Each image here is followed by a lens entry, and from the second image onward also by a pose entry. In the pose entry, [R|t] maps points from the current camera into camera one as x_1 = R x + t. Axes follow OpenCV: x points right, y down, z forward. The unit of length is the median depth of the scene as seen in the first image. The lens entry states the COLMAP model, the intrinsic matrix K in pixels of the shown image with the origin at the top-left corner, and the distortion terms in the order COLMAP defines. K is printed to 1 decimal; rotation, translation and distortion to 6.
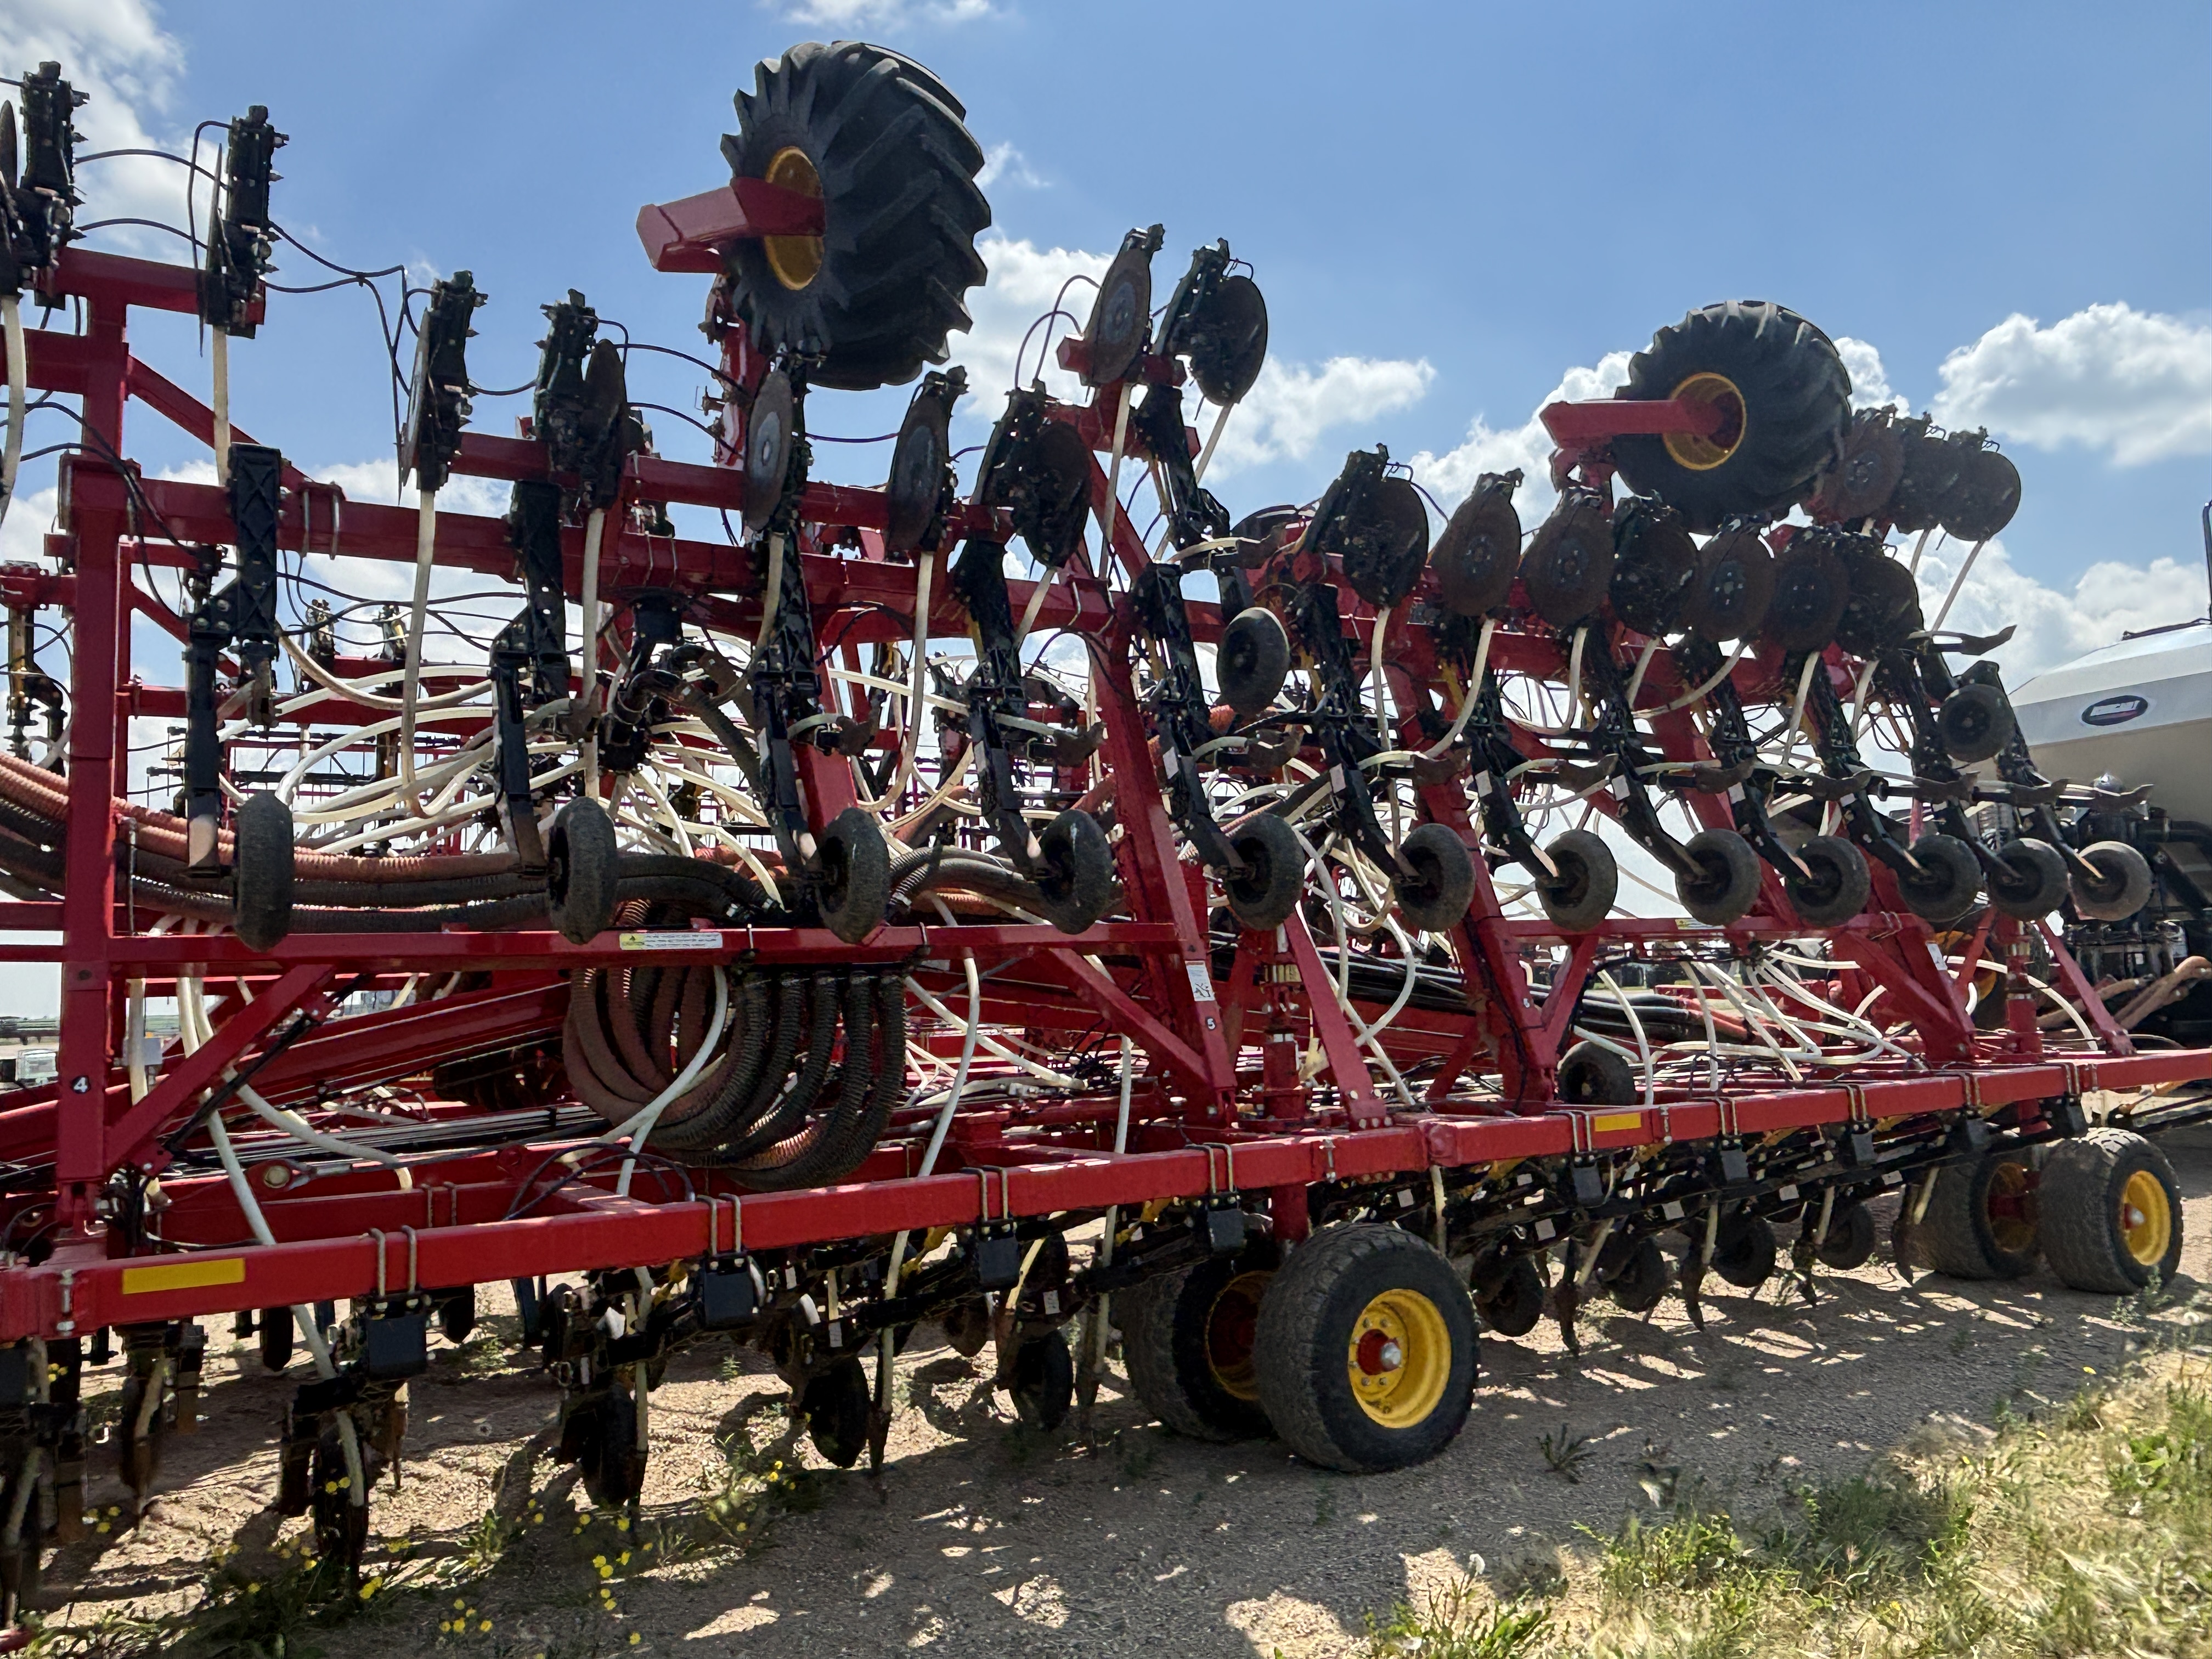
lens RADIAL K [[1625.6, 0, 1105.6], [0, 1625.6, 840.0], [0, 0, 1]] dist [0.003344, -0.014255]
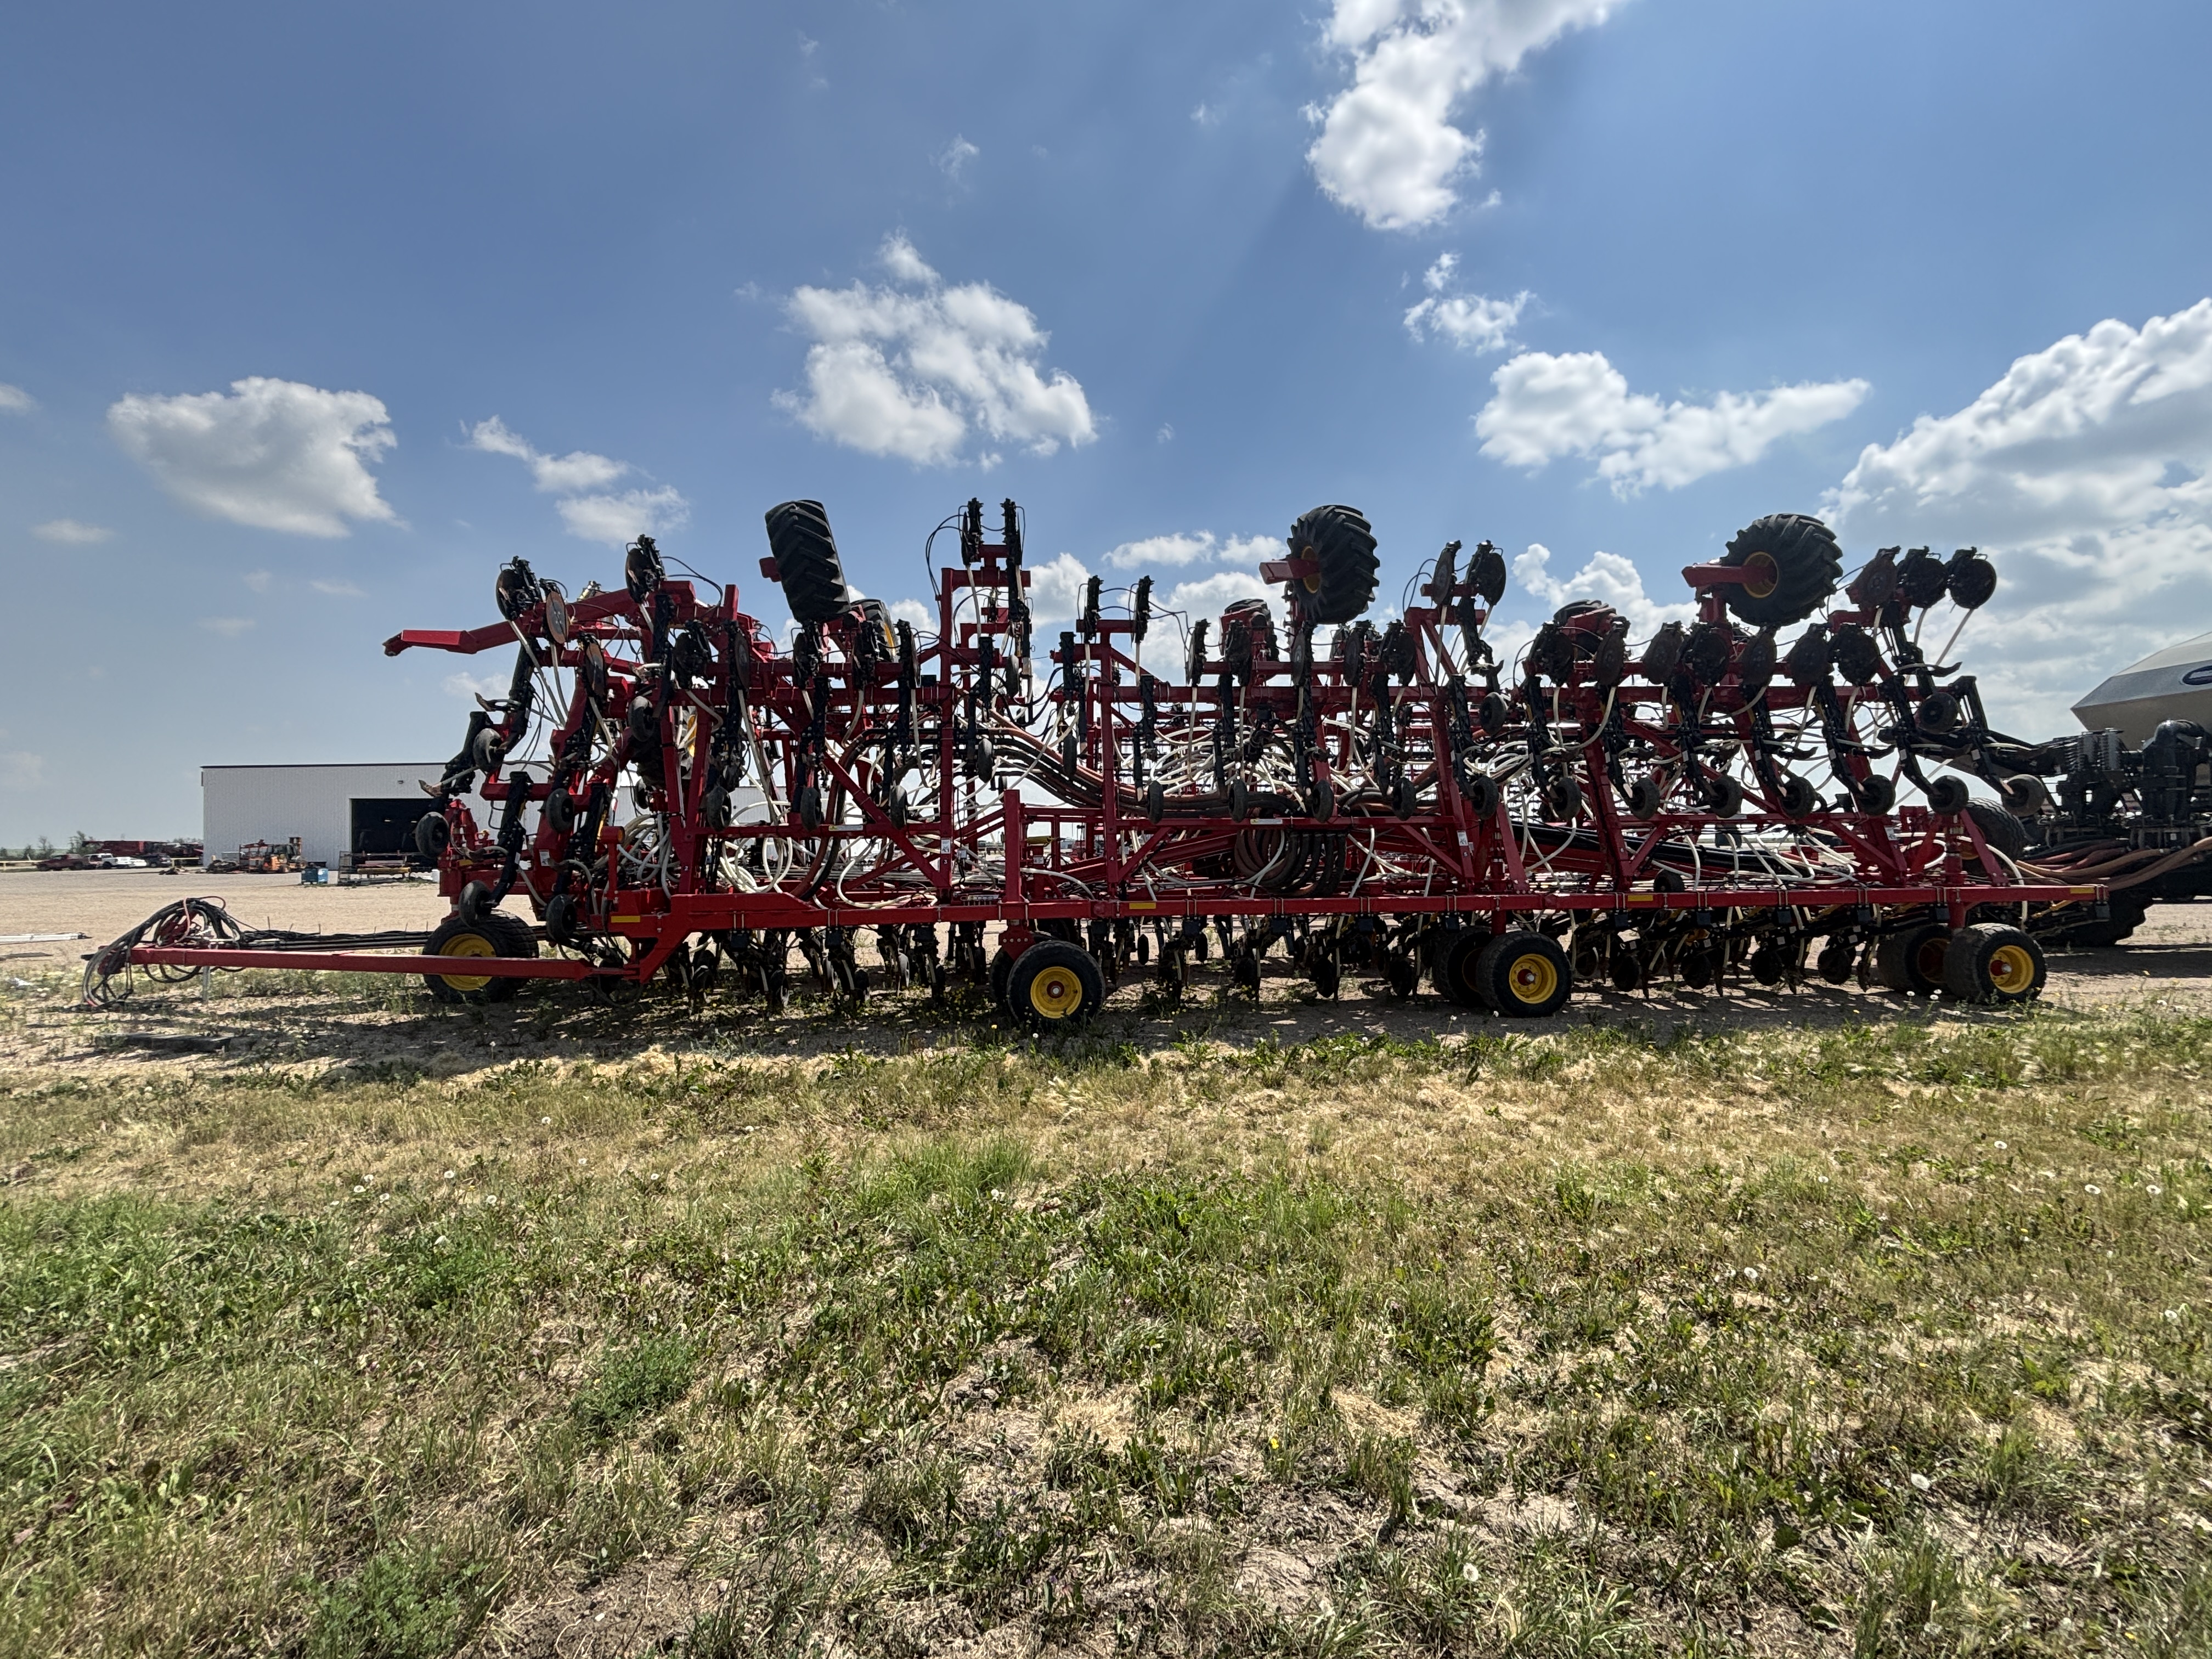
lens RADIAL K [[969.8, 0, 1110.0], [0, 969.8, 832.3], [0, 0, 1]] dist [0.002651, 0.000136]
pose [[0.896199, 0.021201, -0.443146, 0.300884], [0.018648, 0.996175, 0.085372, -0.085063], [0.443260, -0.084774, 0.892375, -0.839592]]
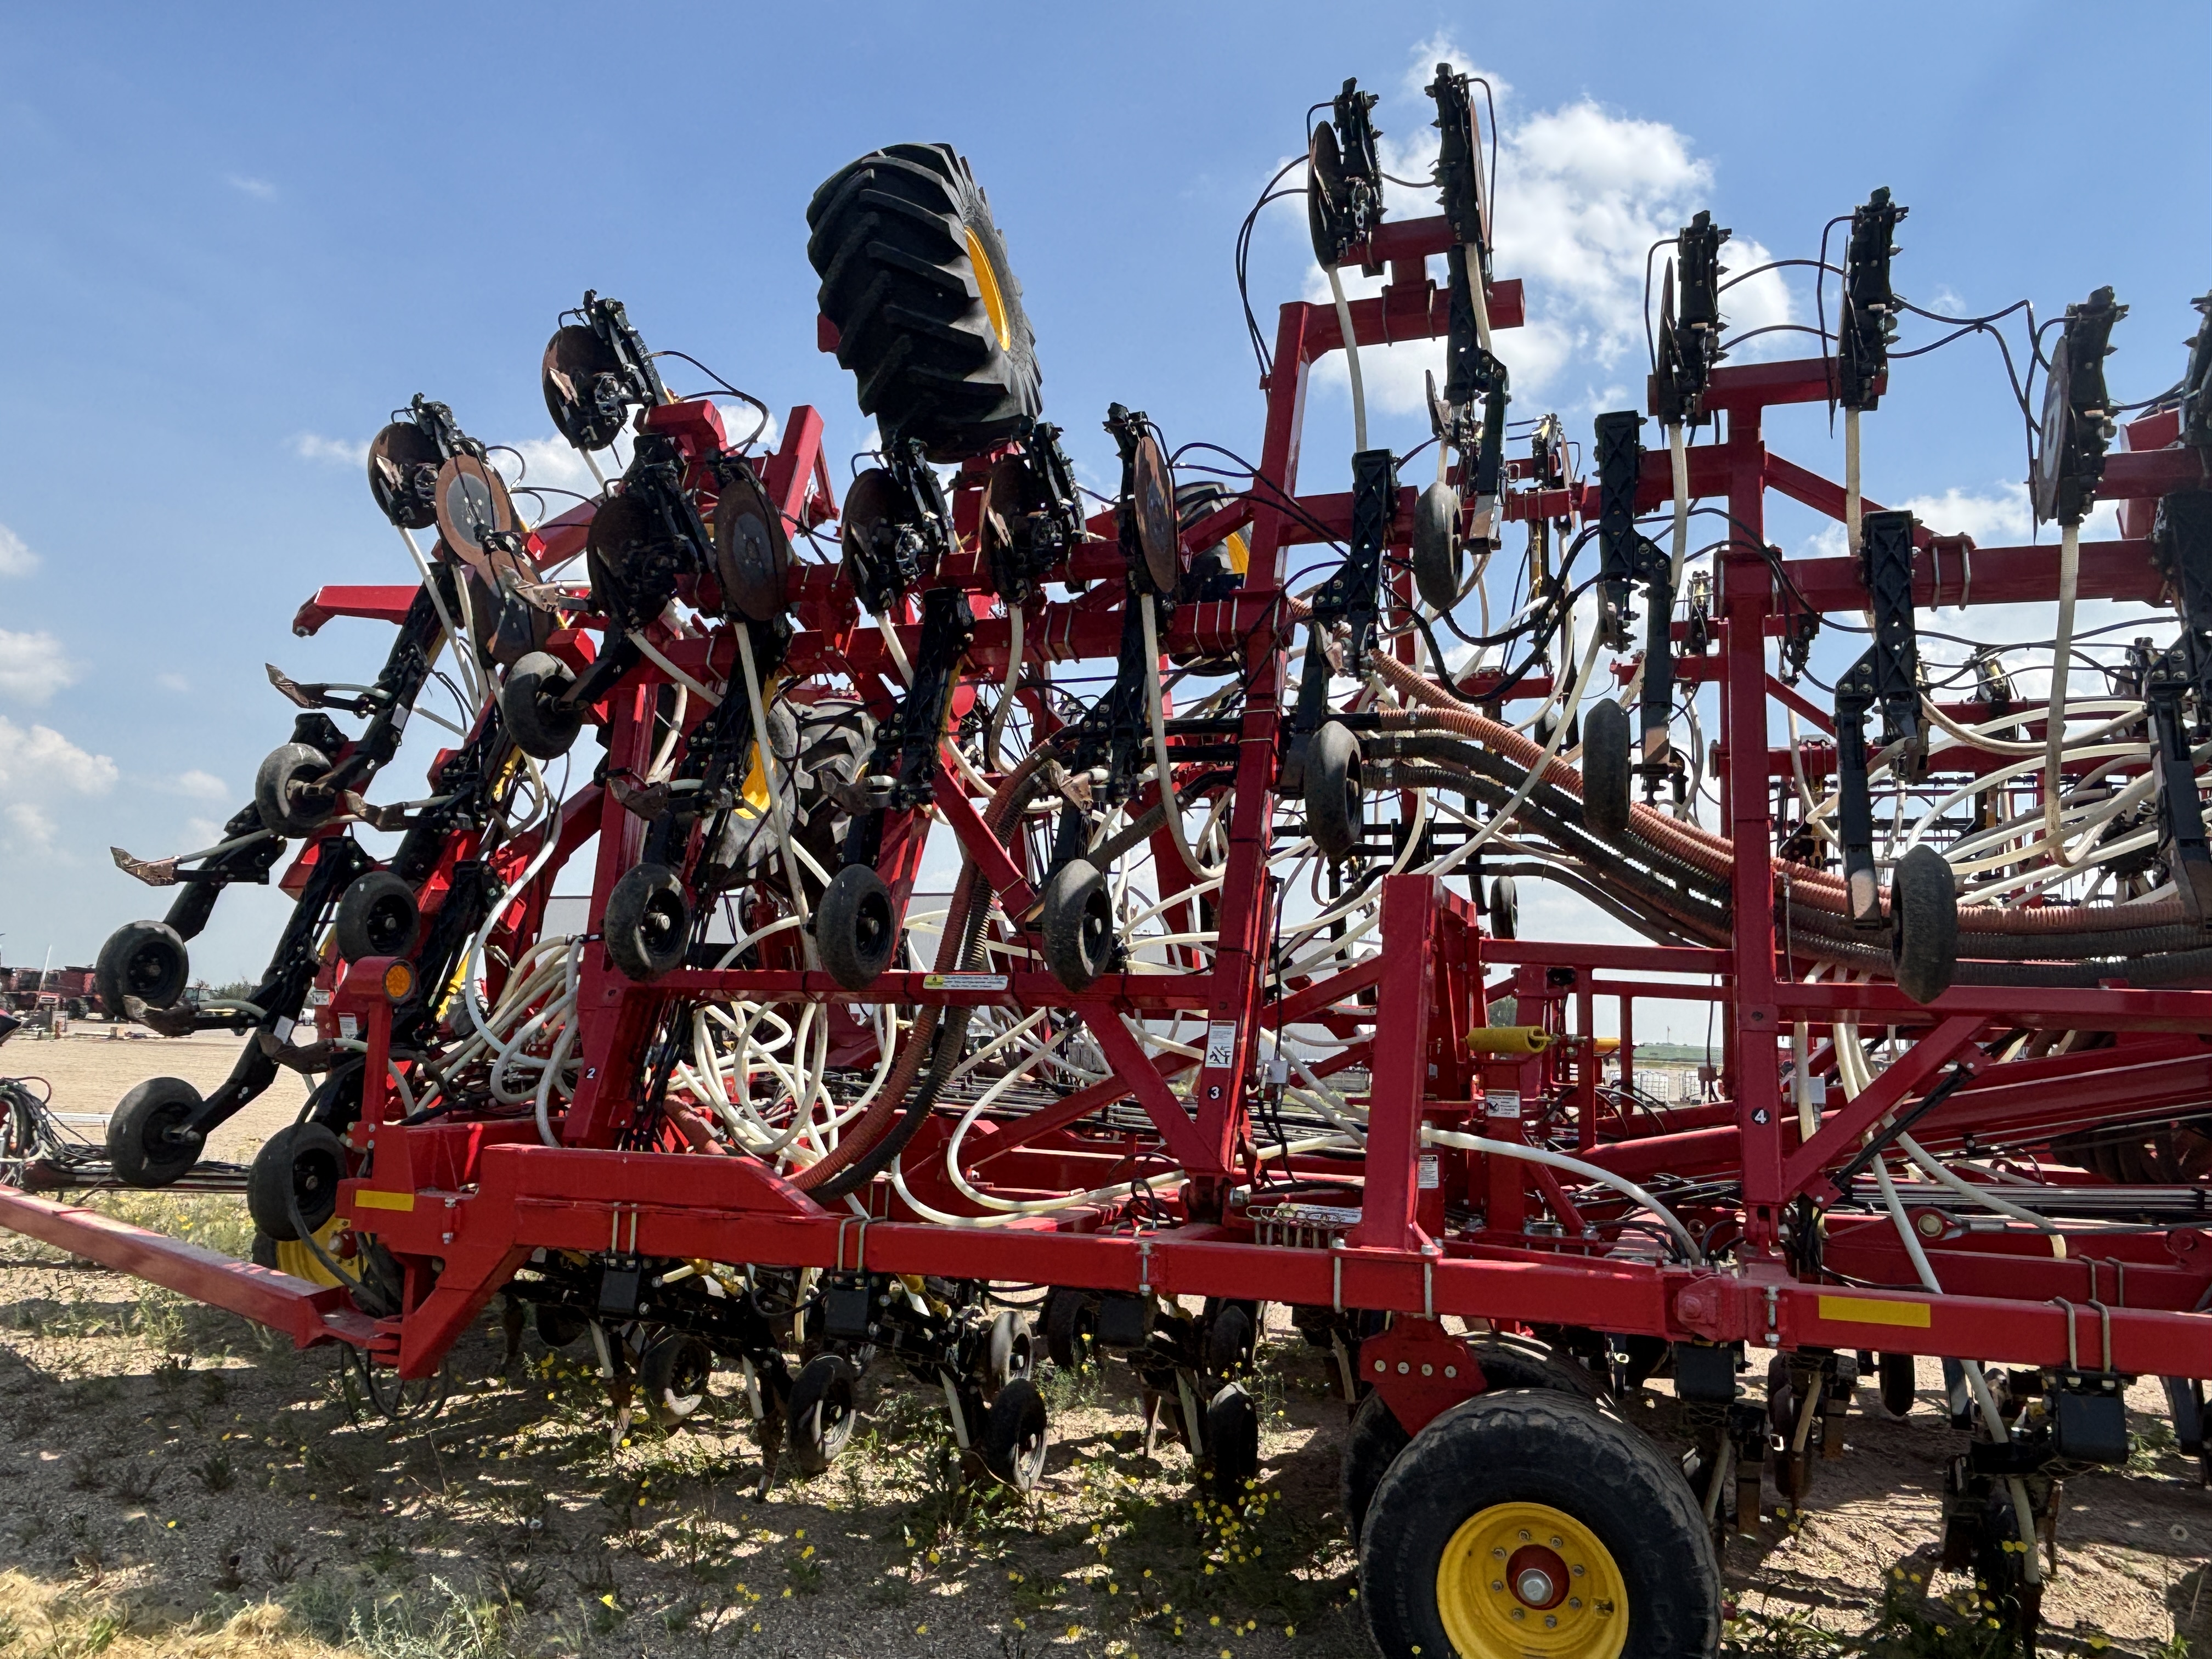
lens RADIAL K [[1625.6, 0, 1099.4], [0, 1625.6, 825.7], [0, 0, 1]] dist [0.003344, -0.014255]
pose [[0.632655, -0.039707, -0.773415, -0.044512], [0.012685, 0.999082, -0.040916, -0.005986], [0.774330, 0.016075, 0.632578, -0.041265]]
